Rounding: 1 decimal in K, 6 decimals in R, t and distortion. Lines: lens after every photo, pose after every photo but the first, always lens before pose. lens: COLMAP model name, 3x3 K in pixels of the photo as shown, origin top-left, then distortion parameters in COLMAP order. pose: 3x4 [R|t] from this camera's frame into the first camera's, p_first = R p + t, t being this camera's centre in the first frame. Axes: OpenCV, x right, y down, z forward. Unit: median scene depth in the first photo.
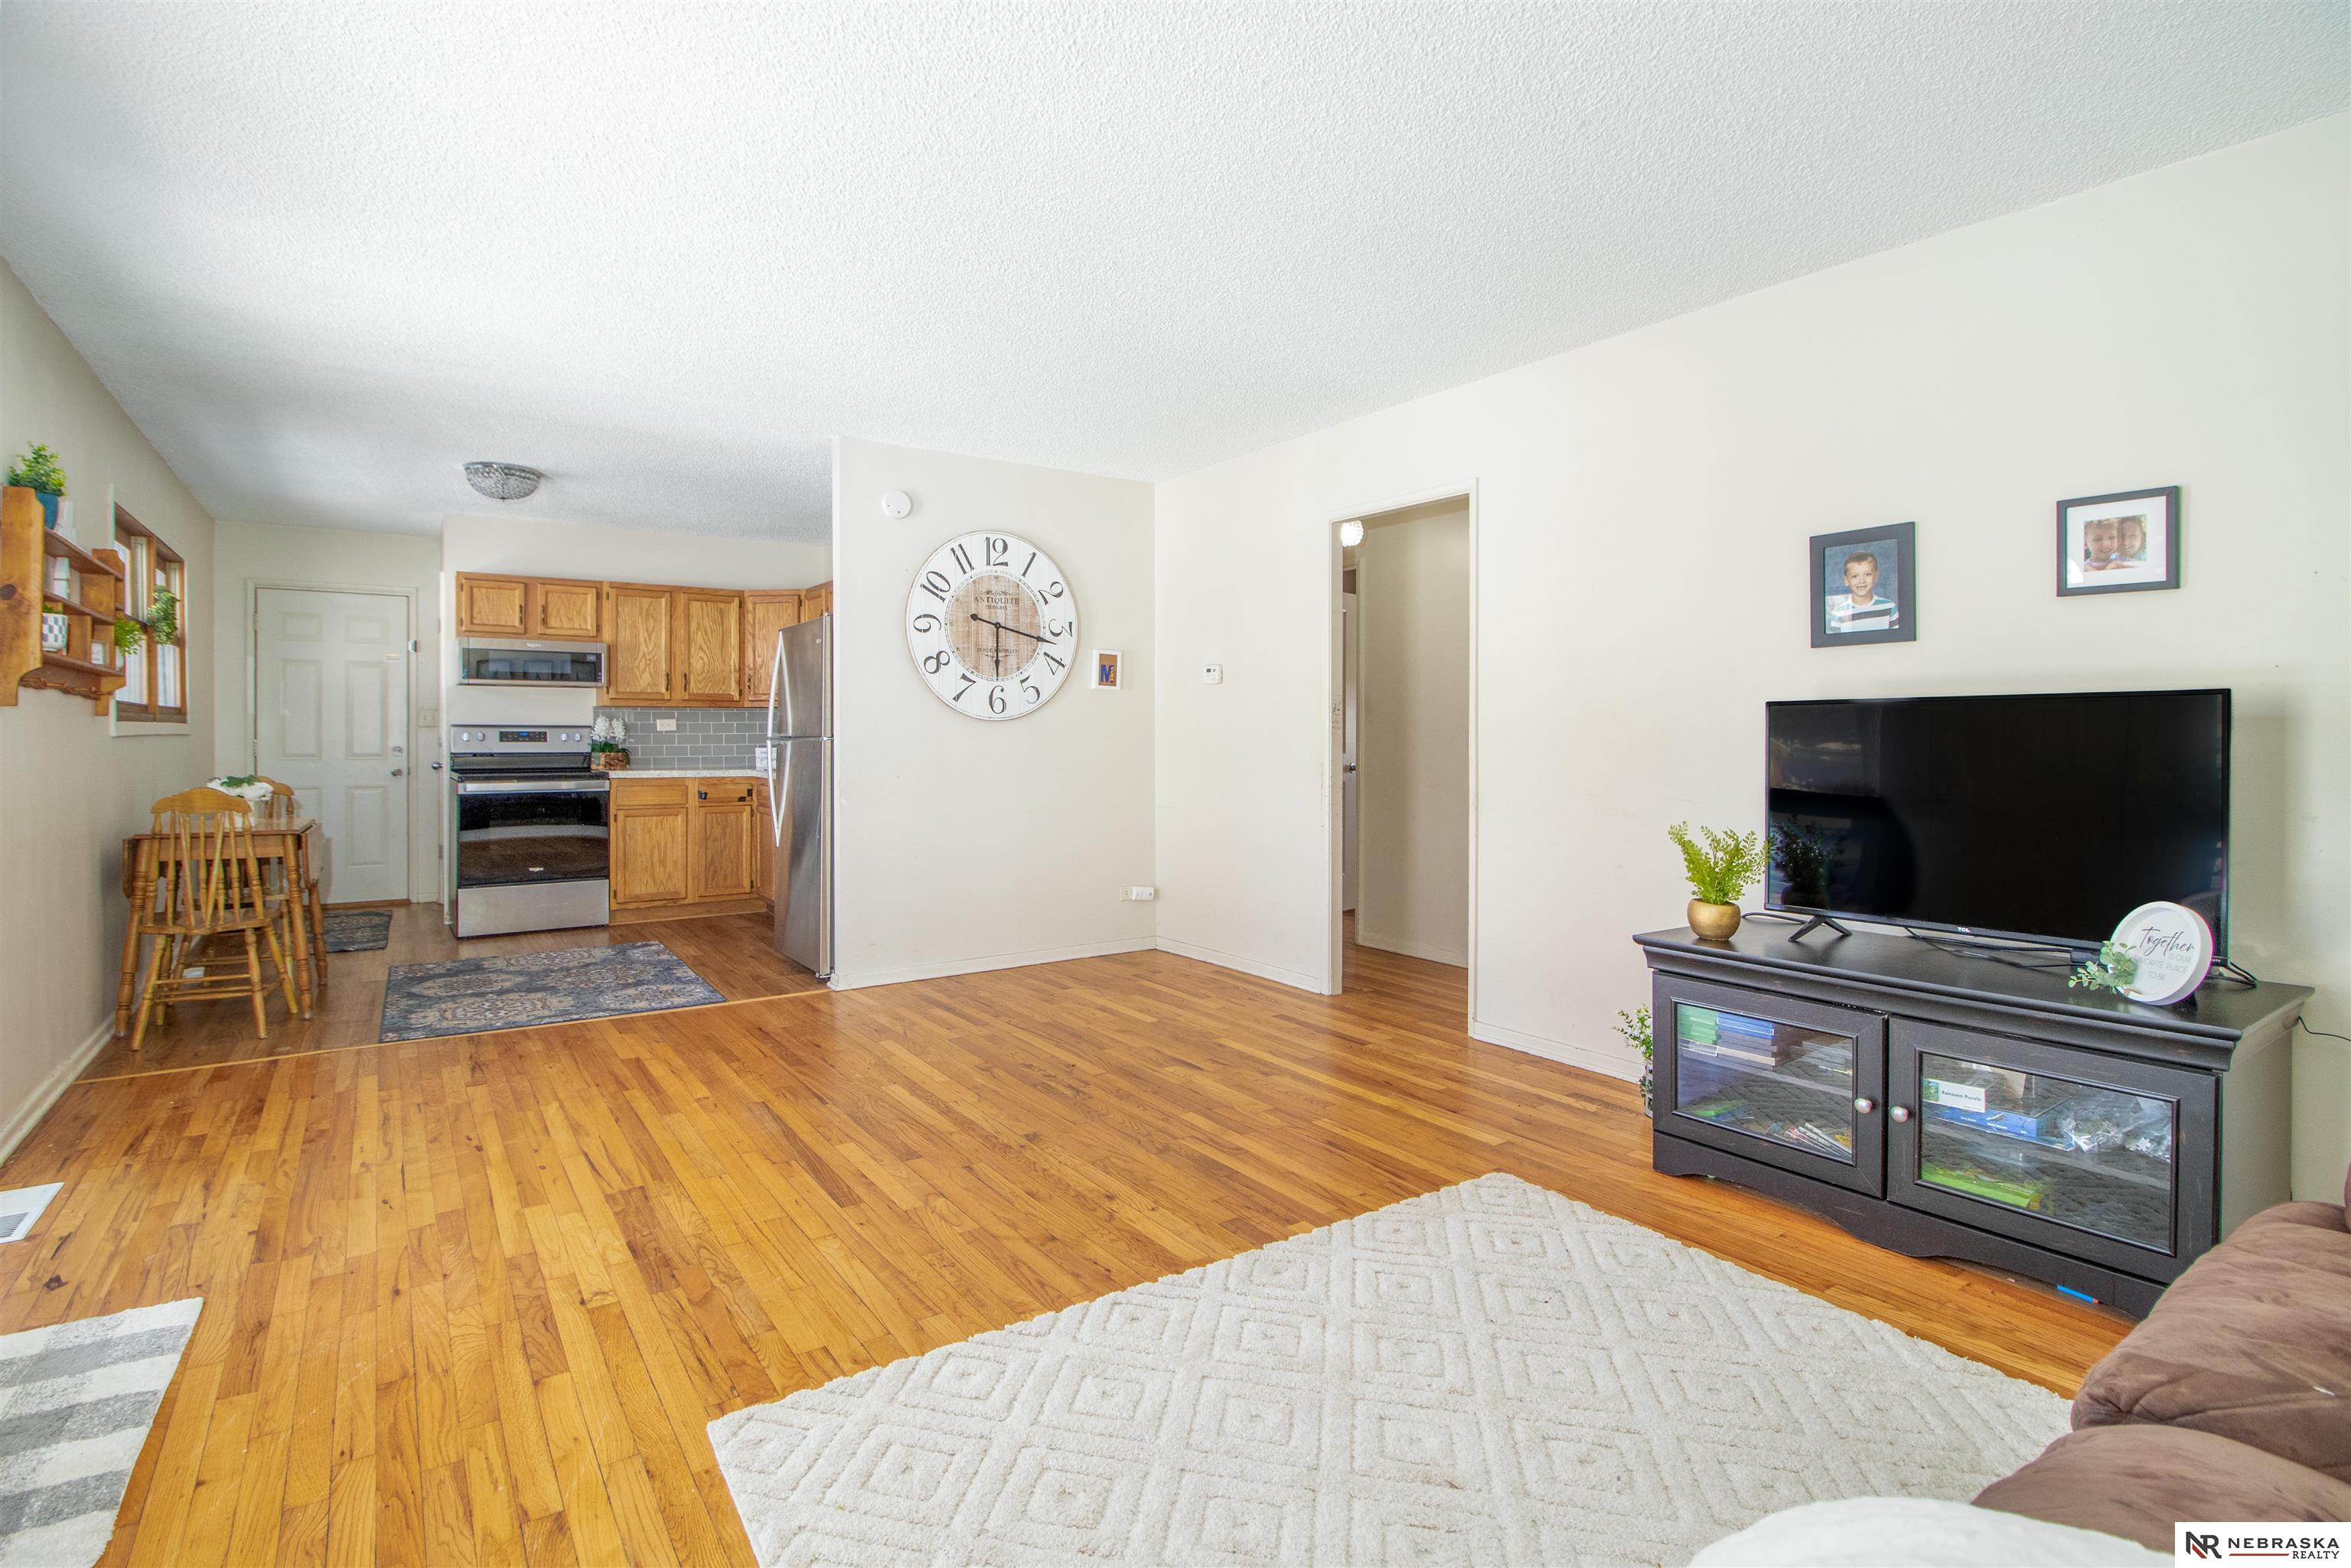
lens RADIAL K [[1123.7, 0, 1176.6], [0, 1123.7, 739.4], [0, 0, 1]] dist [0.000911, -0.012177]
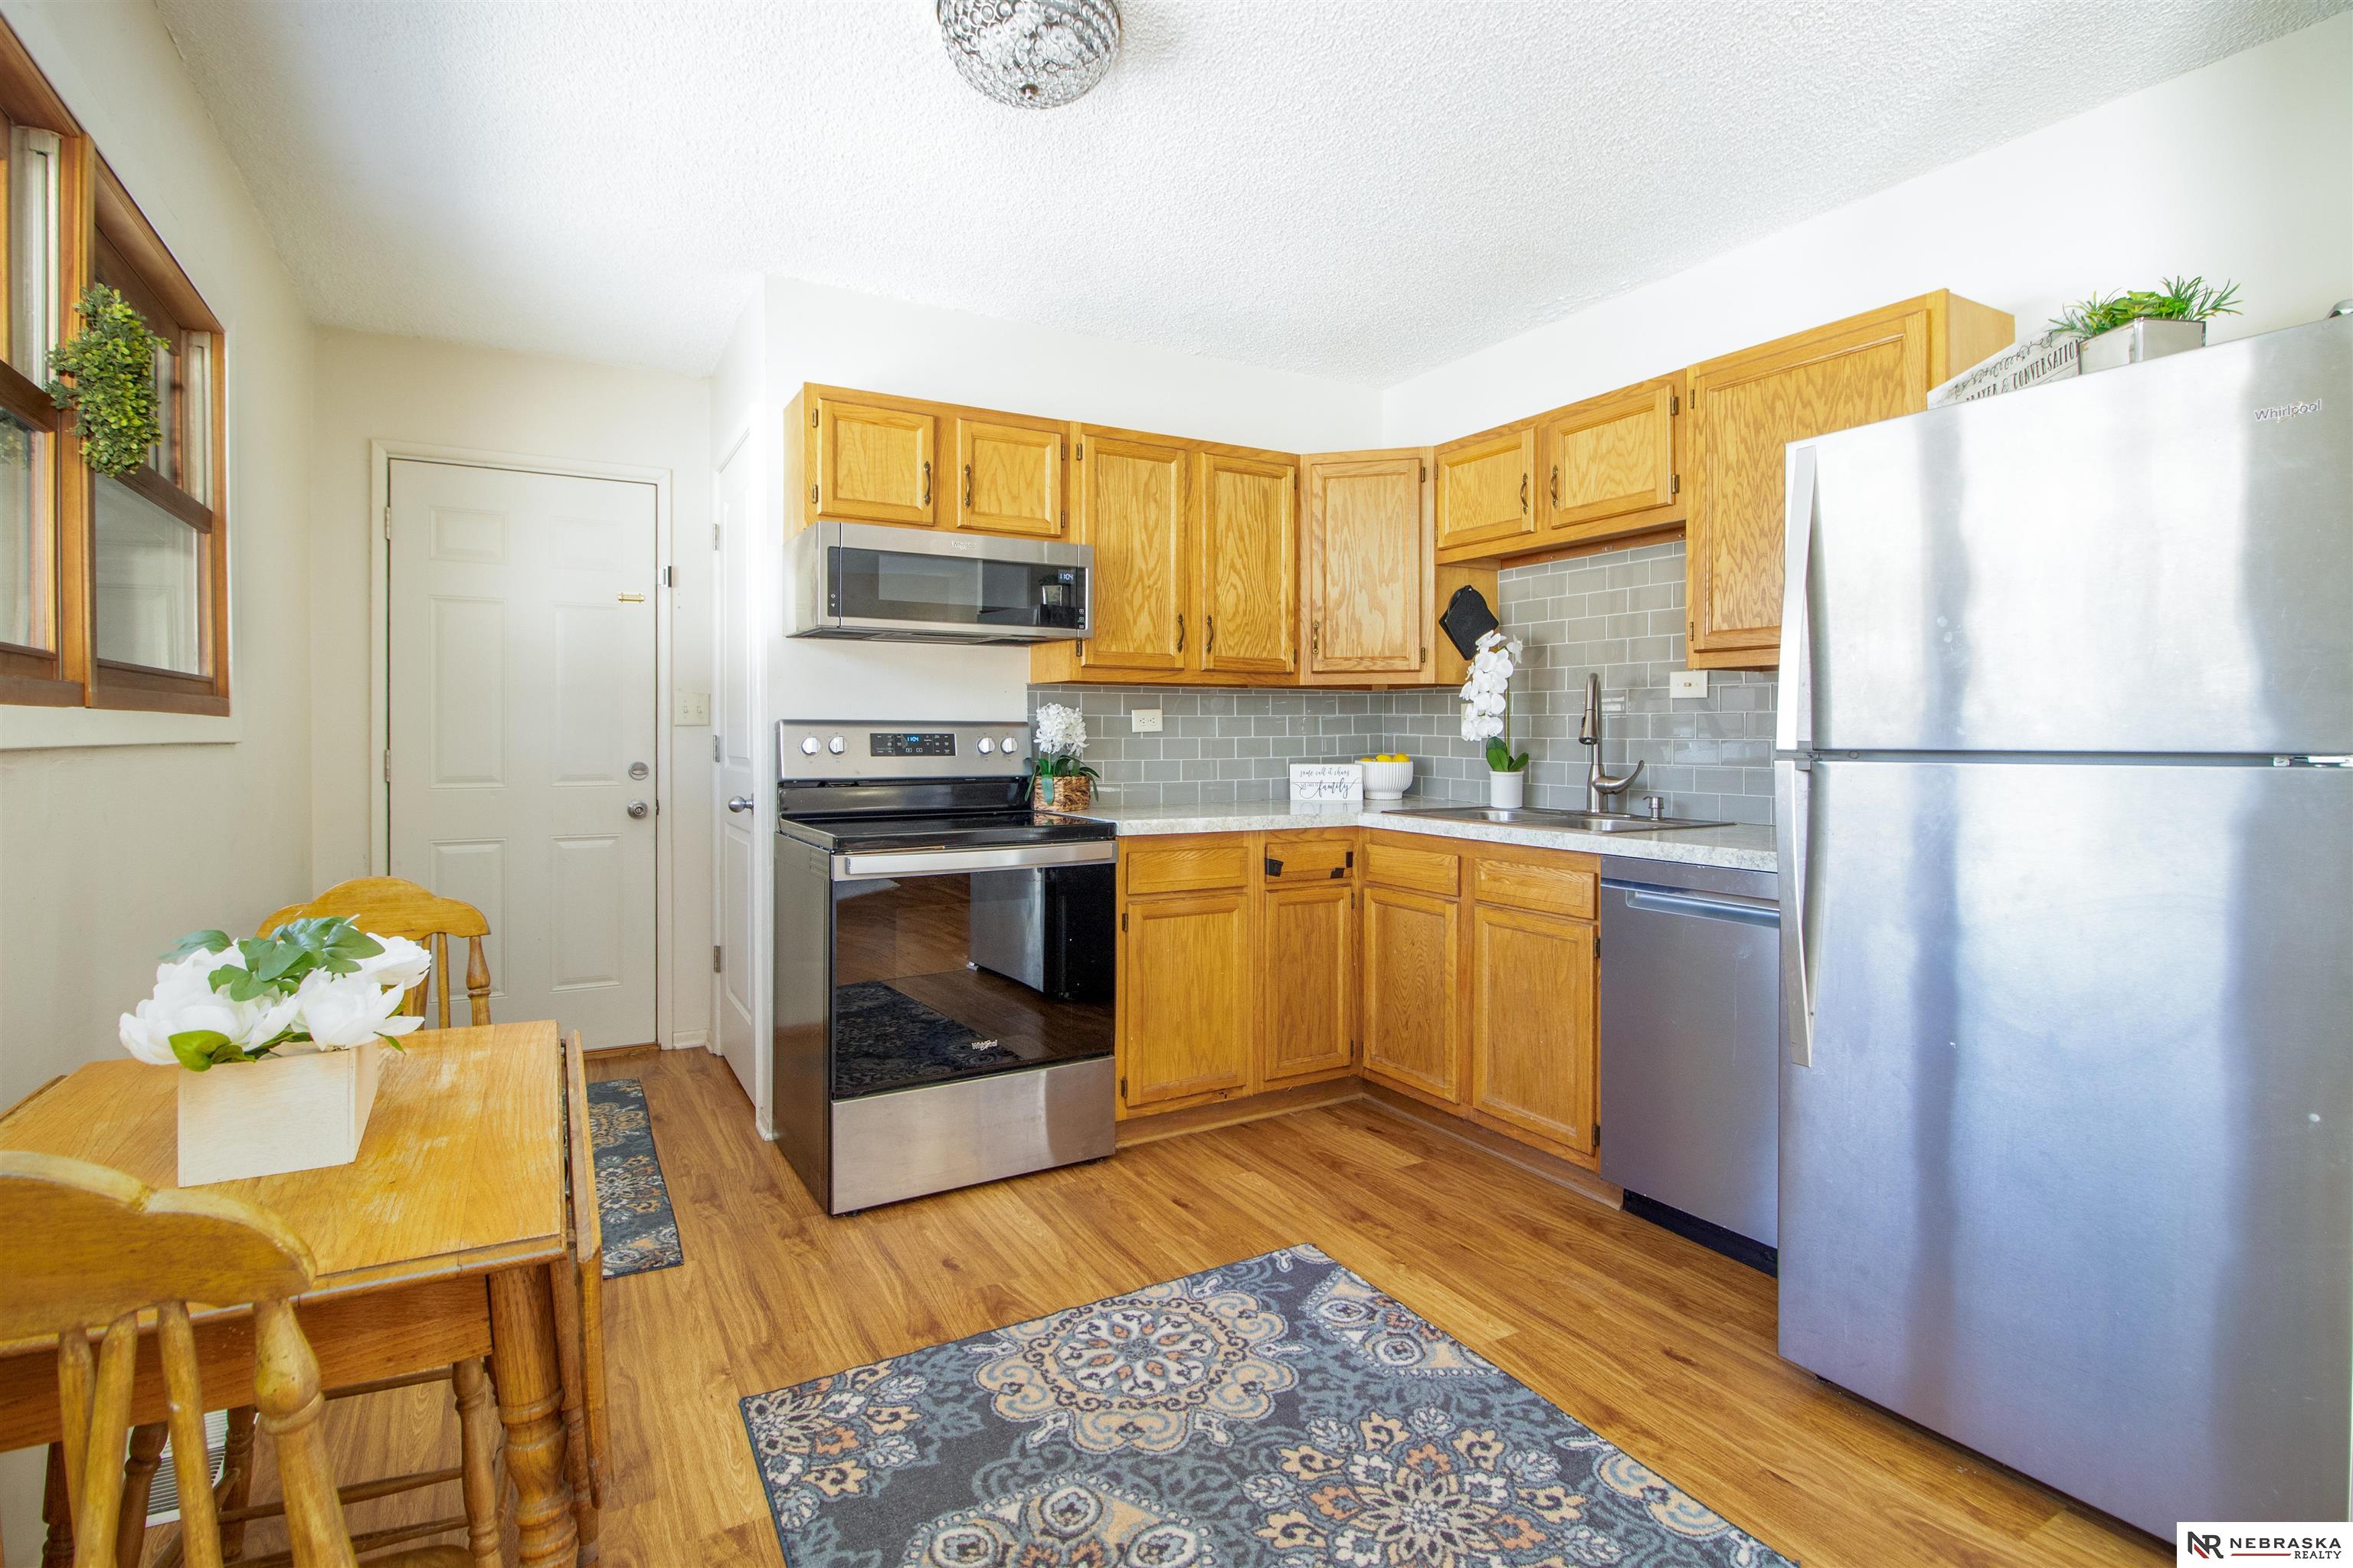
lens RADIAL K [[1124.7, 0, 1177.6], [0, 1124.7, 739.4], [0, 0, 1]] dist [0.000911, -0.012177]
pose [[0.996545, -0.000844, -0.083055, -0.497467], [0.000819, 1.000000, -0.000337, -0.005189], [0.083055, 0.000267, 0.996545, 0.611444]]
